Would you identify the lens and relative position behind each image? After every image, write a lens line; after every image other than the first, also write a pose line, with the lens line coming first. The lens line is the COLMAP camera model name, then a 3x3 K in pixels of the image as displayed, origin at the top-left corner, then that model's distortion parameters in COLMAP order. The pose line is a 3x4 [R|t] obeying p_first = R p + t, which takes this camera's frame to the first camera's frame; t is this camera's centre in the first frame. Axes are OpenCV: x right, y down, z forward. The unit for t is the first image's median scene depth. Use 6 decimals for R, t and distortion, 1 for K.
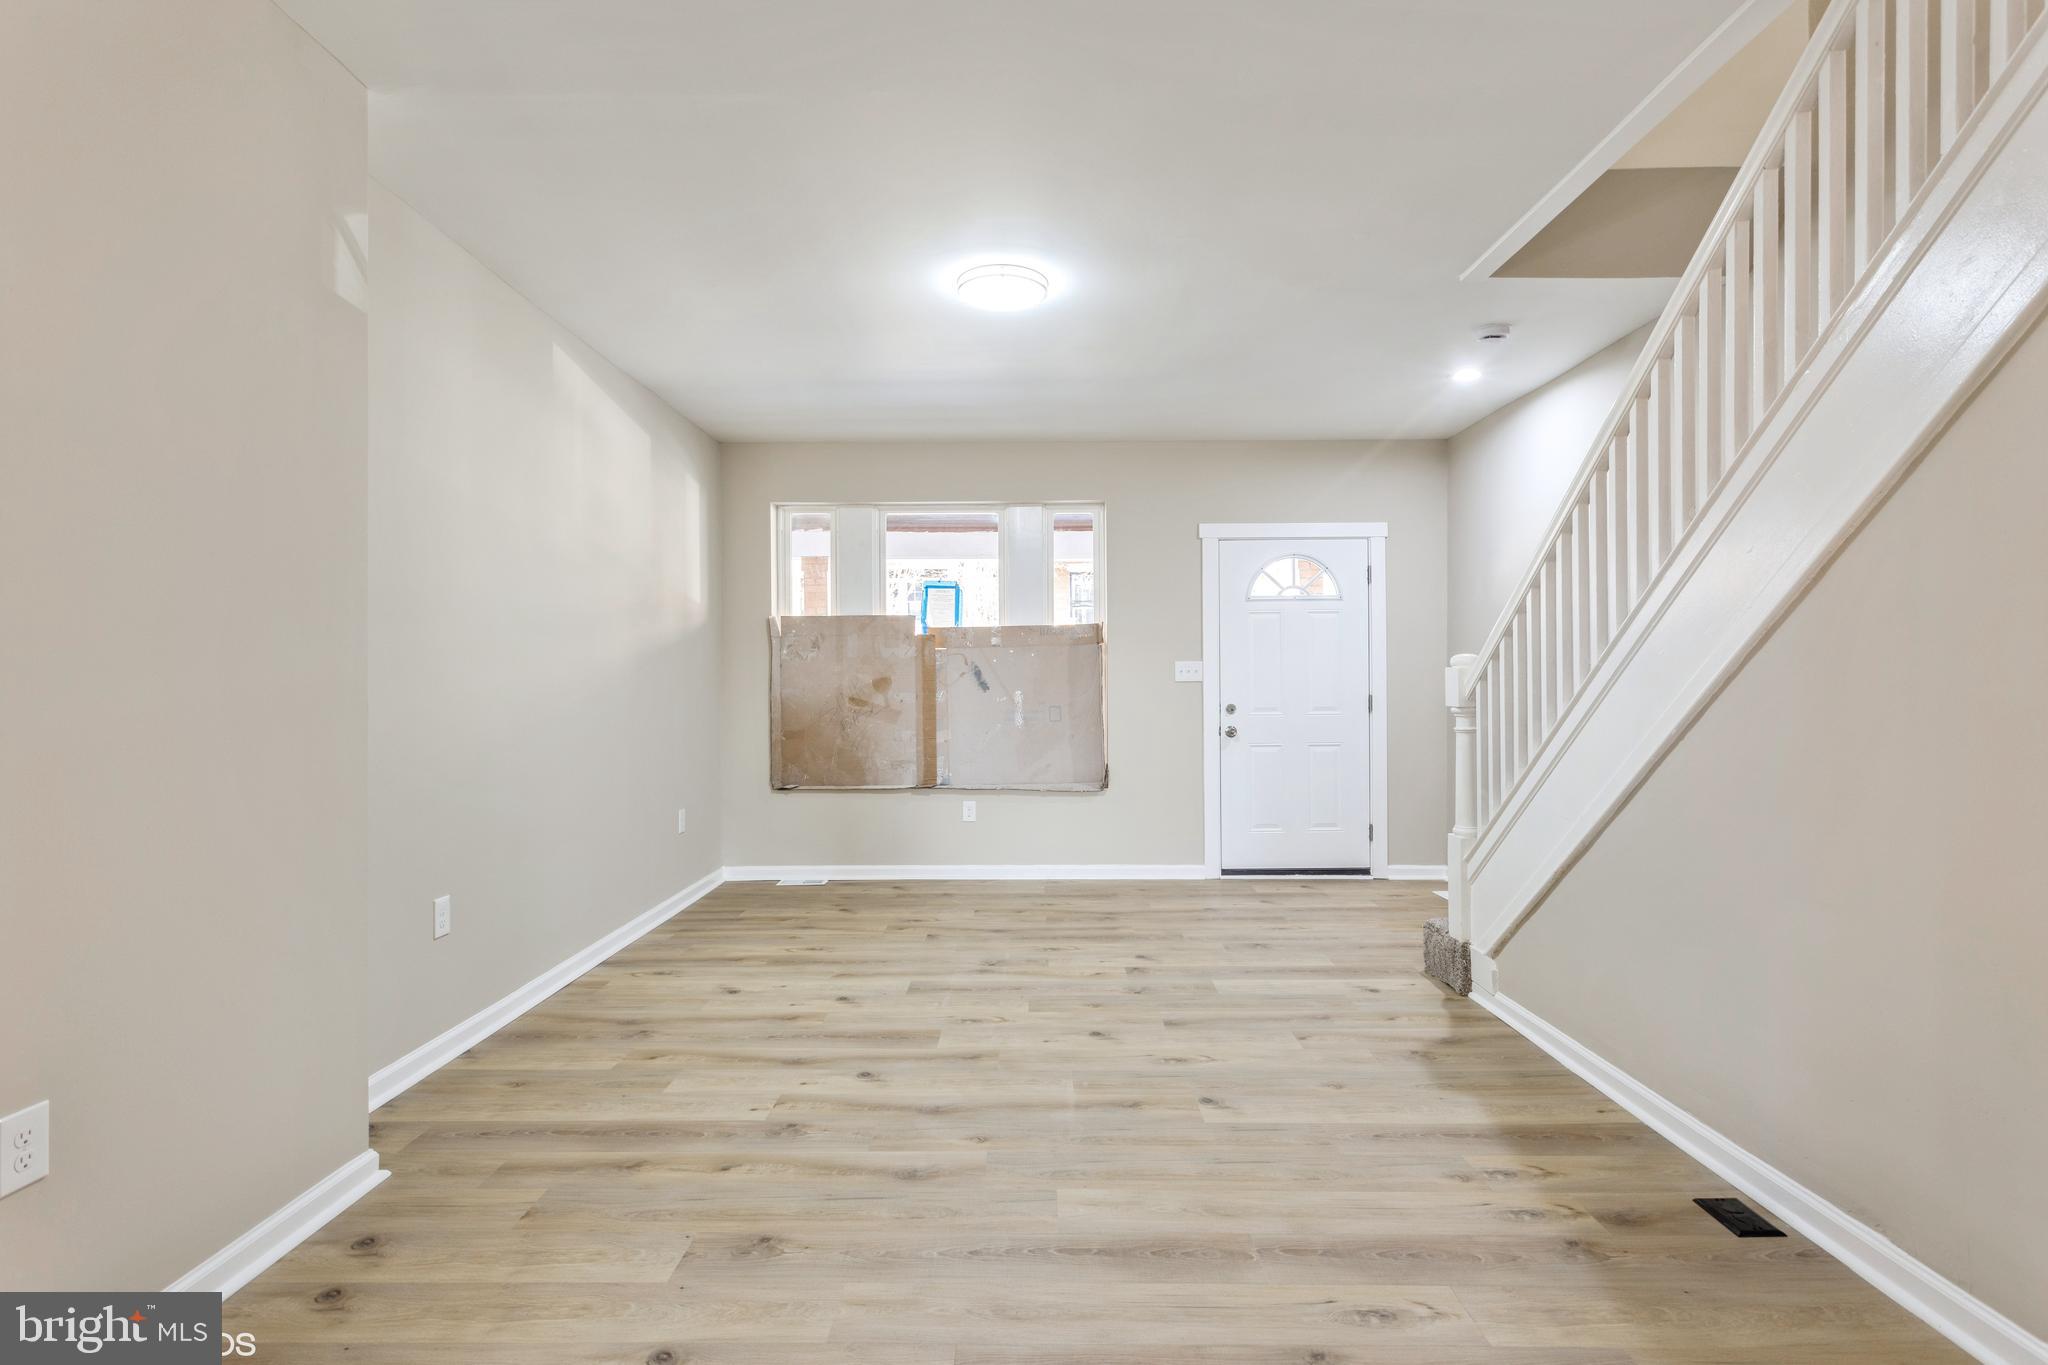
lens RADIAL K [[964.6, 0, 1037.0], [0, 964.6, 688.5], [0, 0, 1]] dist [0.000138, 0.000536]
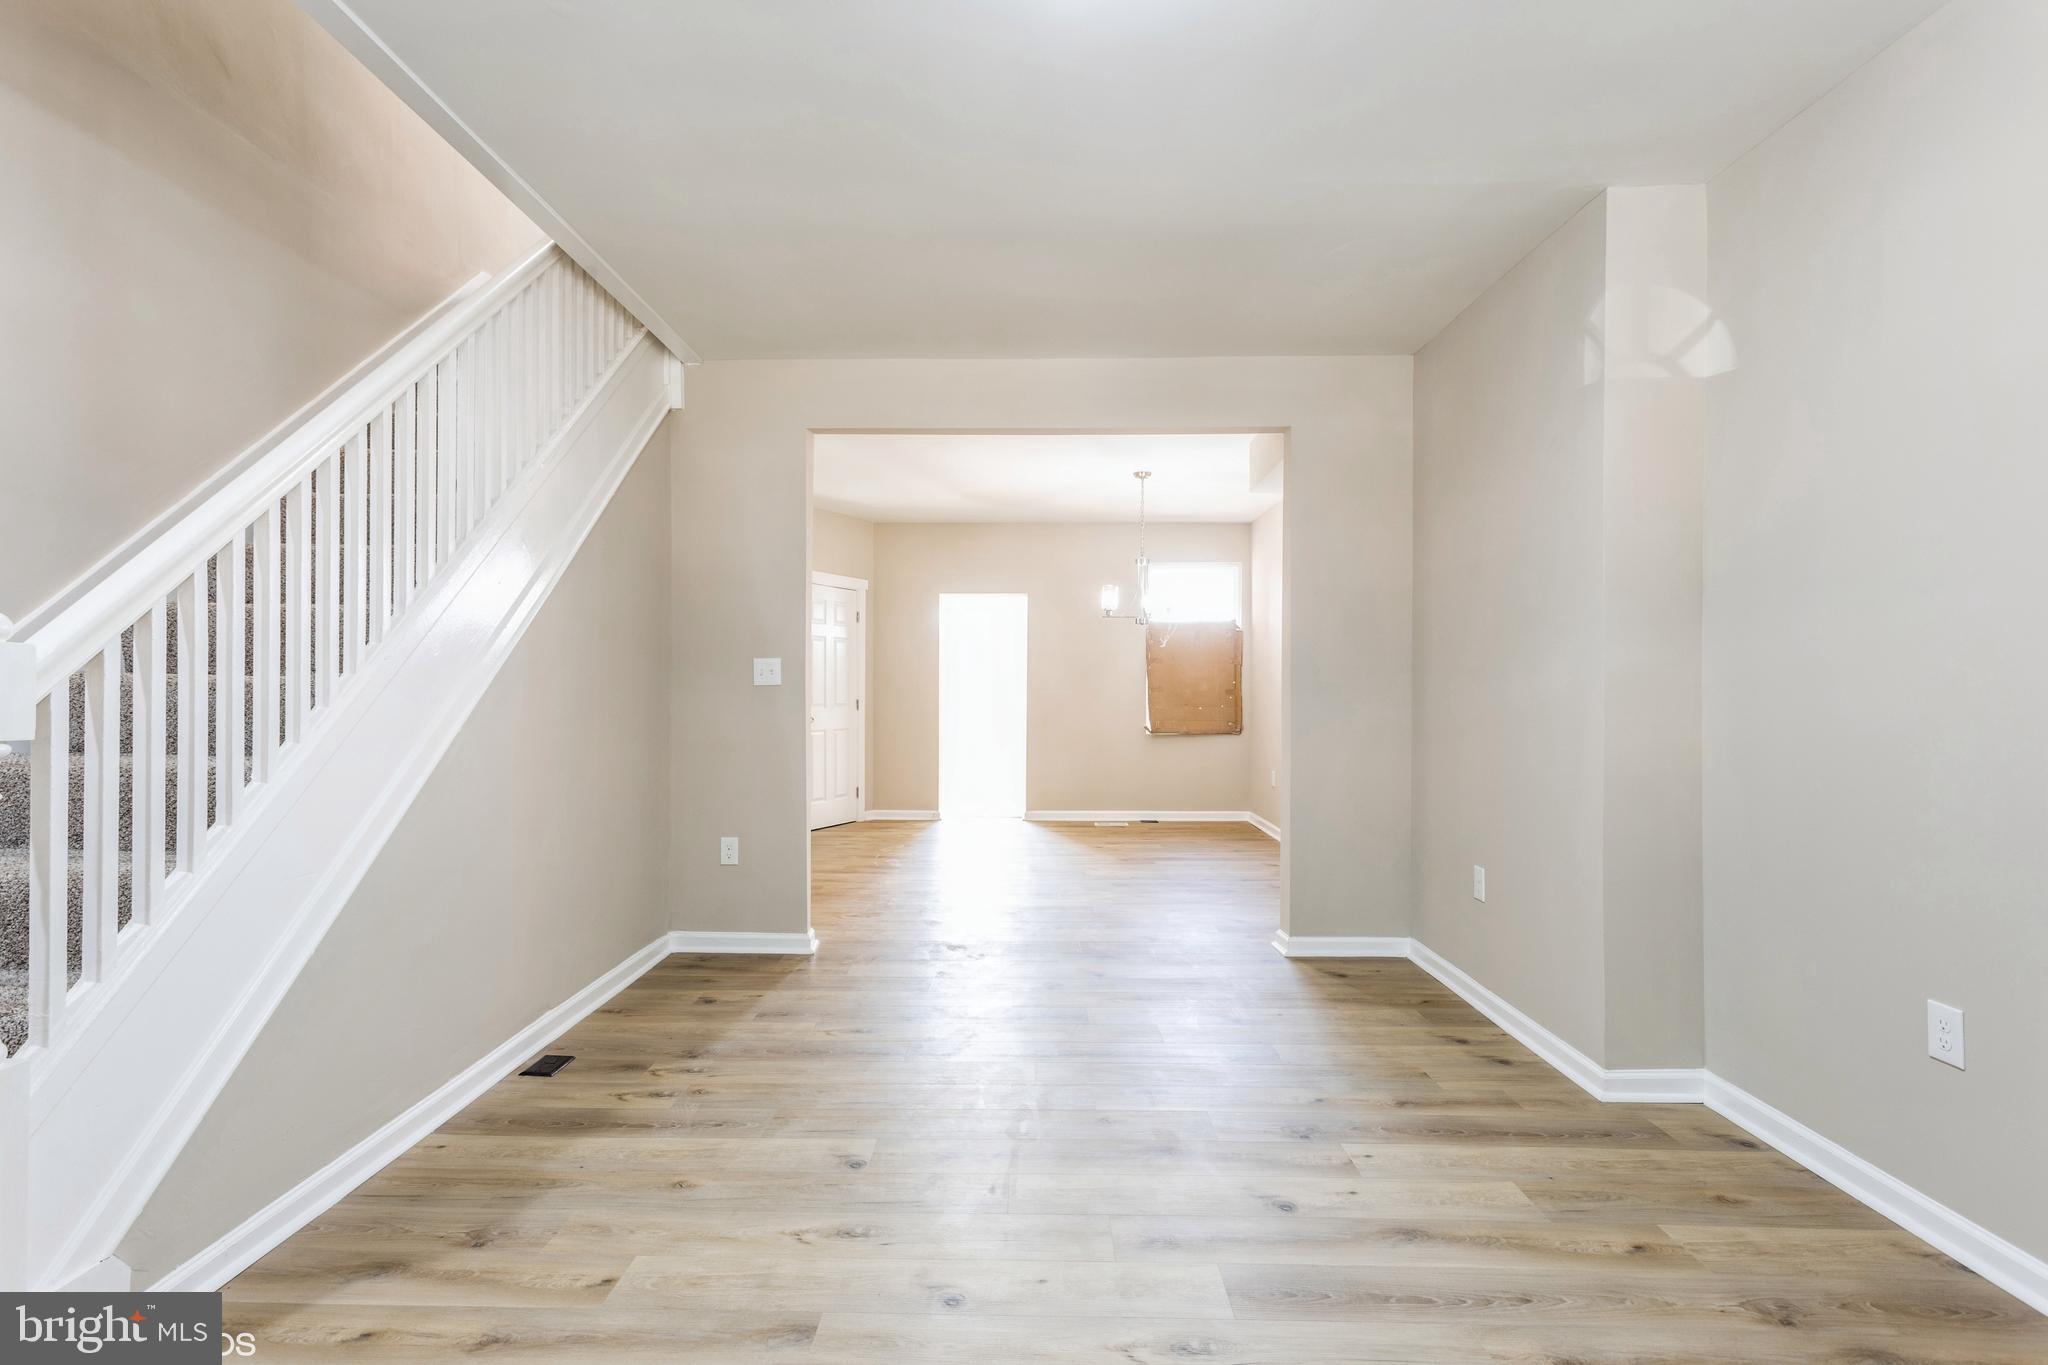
lens RADIAL K [[982.4, 0, 1024.5], [0, 982.4, 695.3], [0, 0, 1]] dist [0.002955, 0.000767]
pose [[-0.999913, 0.001112, 0.013151, 0.012980], [0.001256, 0.999939, 0.010952, -0.003219], [-0.013138, 0.010968, -0.999854, 1.787024]]
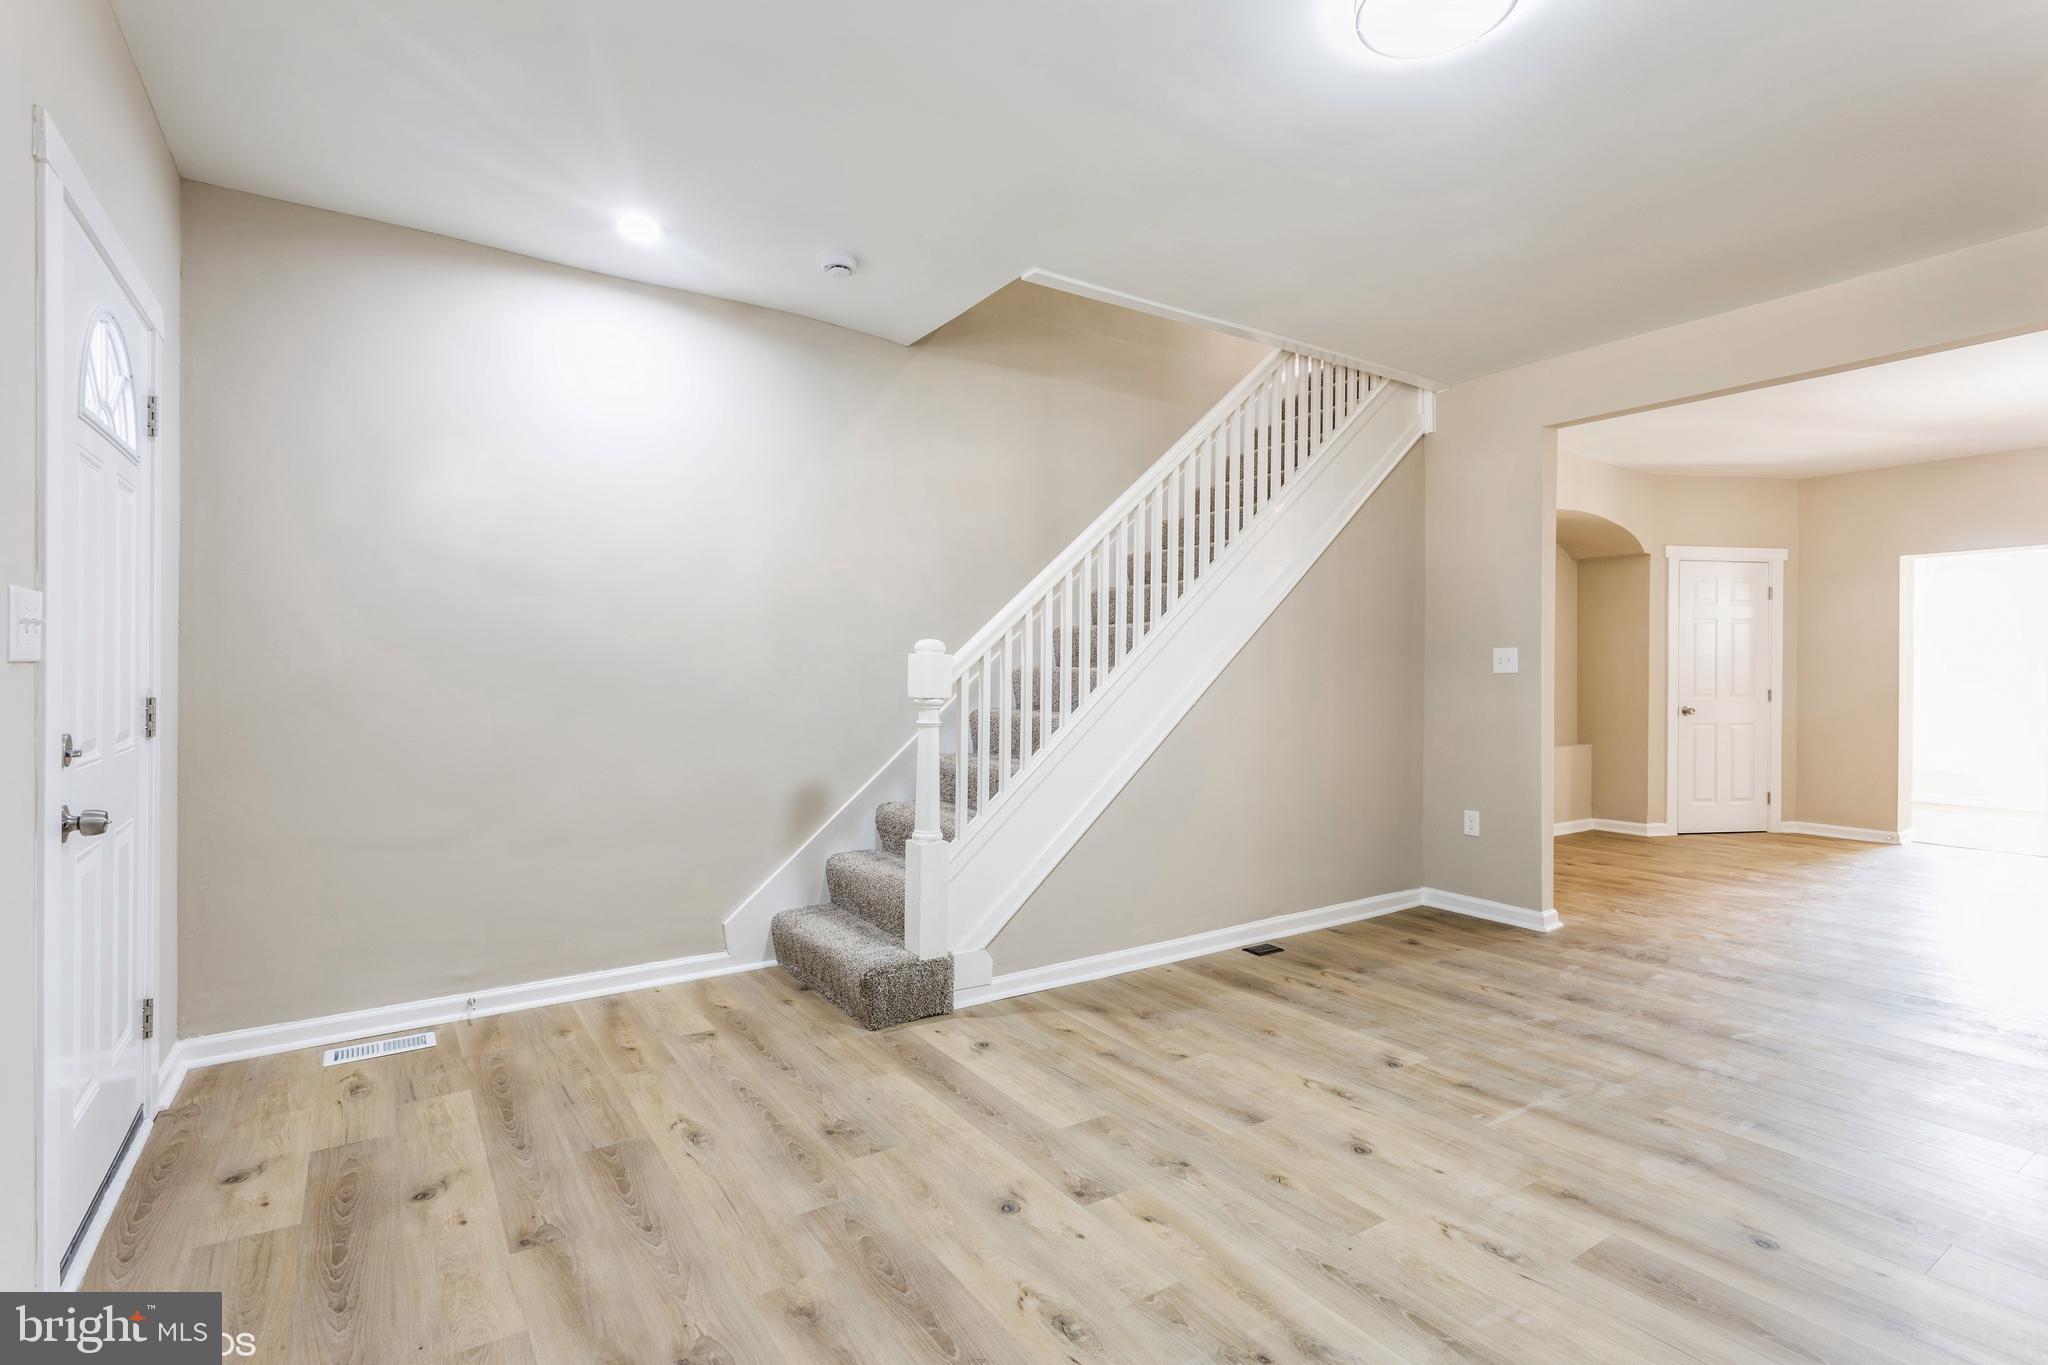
lens RADIAL K [[982.8, 0, 1024.0], [0, 982.8, 682.5], [0, 0, 1]] dist [-0.000614, 0.000610]
pose [[-0.560396, -0.004166, 0.828214, -0.465870], [0.003406, 0.999967, 0.007334, -0.002040], [-0.828217, 0.006931, -0.560364, 1.847672]]
